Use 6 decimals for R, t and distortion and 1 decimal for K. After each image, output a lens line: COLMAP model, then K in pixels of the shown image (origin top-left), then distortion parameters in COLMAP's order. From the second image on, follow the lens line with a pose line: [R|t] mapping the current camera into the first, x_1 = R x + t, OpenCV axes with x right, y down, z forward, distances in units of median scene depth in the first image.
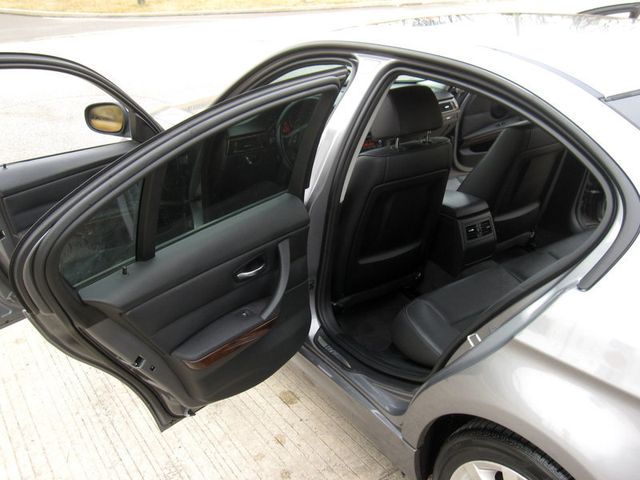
lens RADIAL K [[634.0, 0, 320.0], [0, 634.0, 240.0], [0, 0, 1]] dist [-0.014636, -0.019374]
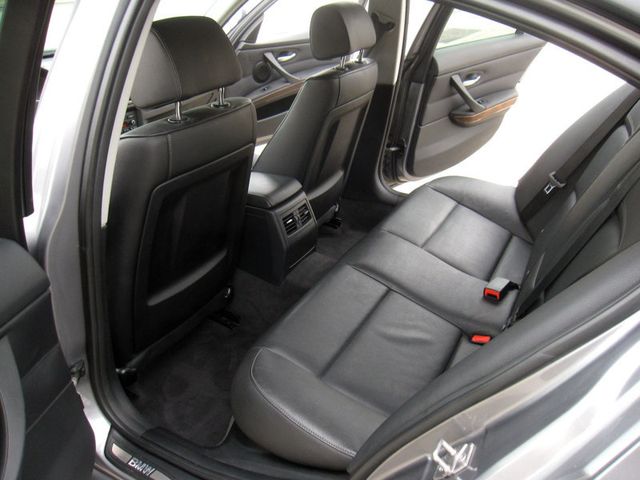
lens RADIAL K [[528.4, 0, 329.5], [0, 528.4, 237.0], [0, 0, 1]] dist [-0.102965, 0.095222]
pose [[0.878062, -0.204305, 0.432743, 0.007244], [0.179695, 0.978875, 0.097533, -0.053868], [-0.443528, -0.007878, 0.896226, 0.458940]]
